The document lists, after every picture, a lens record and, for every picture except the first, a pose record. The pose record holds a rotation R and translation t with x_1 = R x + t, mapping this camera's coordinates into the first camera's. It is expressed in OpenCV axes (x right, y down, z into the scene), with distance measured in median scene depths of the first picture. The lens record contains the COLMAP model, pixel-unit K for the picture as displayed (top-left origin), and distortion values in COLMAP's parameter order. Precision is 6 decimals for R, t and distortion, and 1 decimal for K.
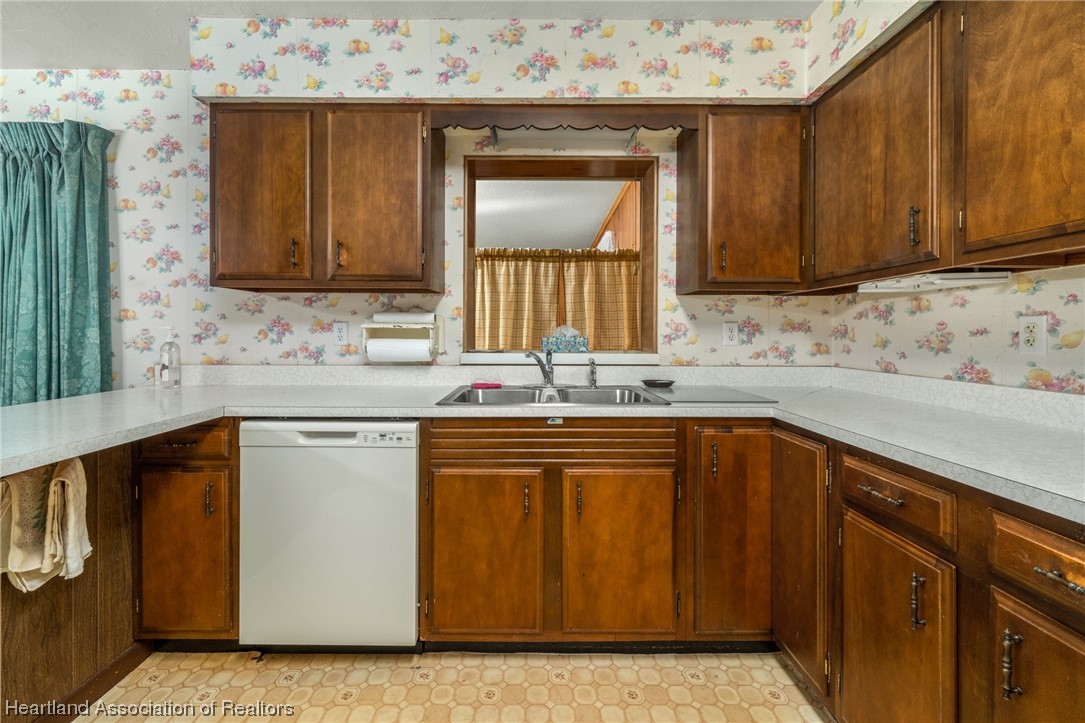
lens RADIAL K [[439.1, 0, 534.7], [0, 439.1, 332.8], [0, 0, 1]] dist [-0.000142, 0.000106]
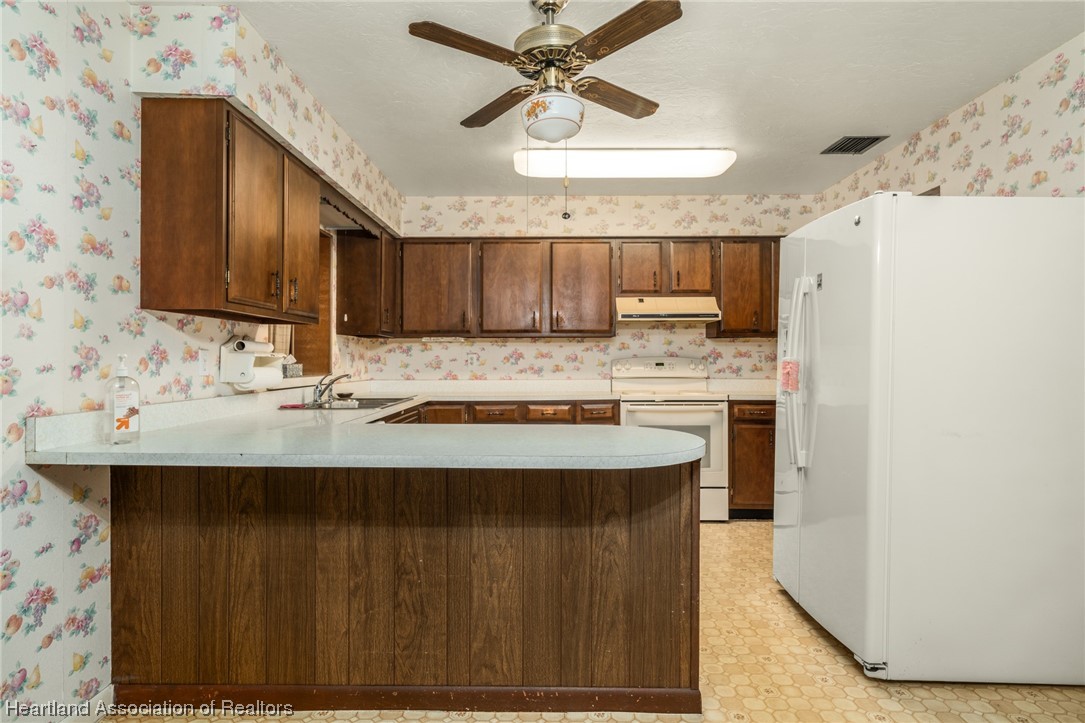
lens RADIAL K [[608.6, 0, 547.0], [0, 608.6, 358.7], [0, 0, 1]] dist [0.017554, 0.001189]
pose [[0.001855, -0.000068, 0.999998, -1.757915], [0.001375, 0.999999, 0.000065, -0.005995], [-0.999997, 0.001375, 0.001855, 0.320985]]
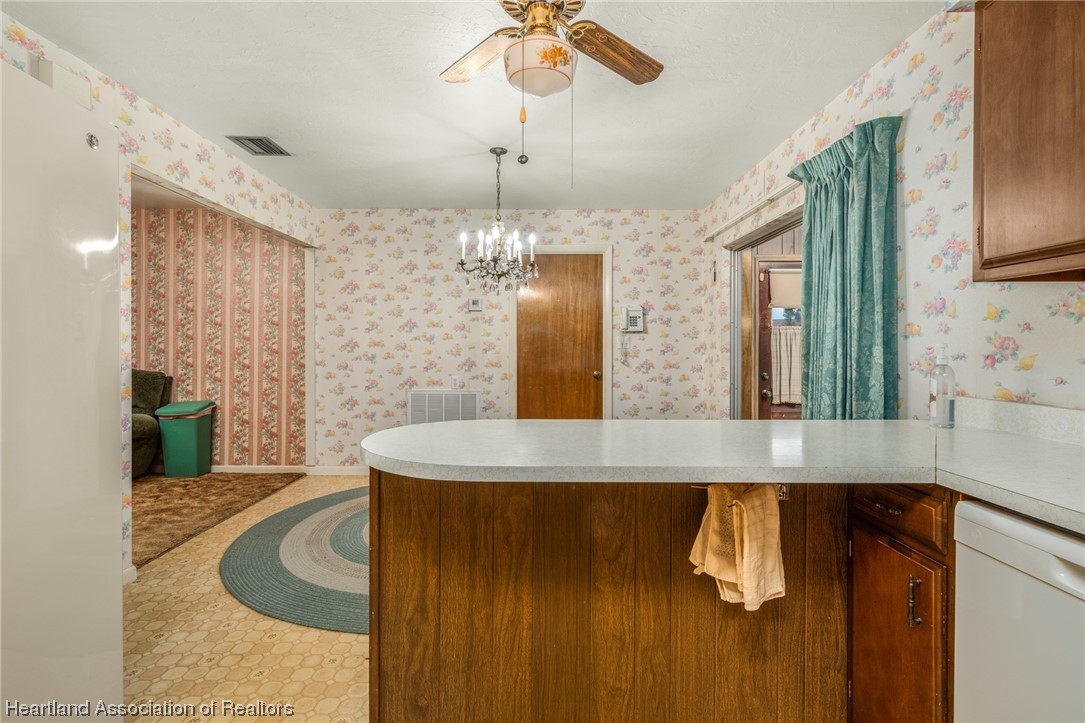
lens RADIAL K [[500.4, 0, 535.2], [0, 500.4, 350.5], [0, 0, 1]] dist [0.002376, 0.000143]
pose [[-0.006502, 0.003287, -0.999973, 0.017430], [-0.005665, 0.999978, 0.003324, -0.001903], [0.999963, 0.005686, -0.006483, 0.312716]]
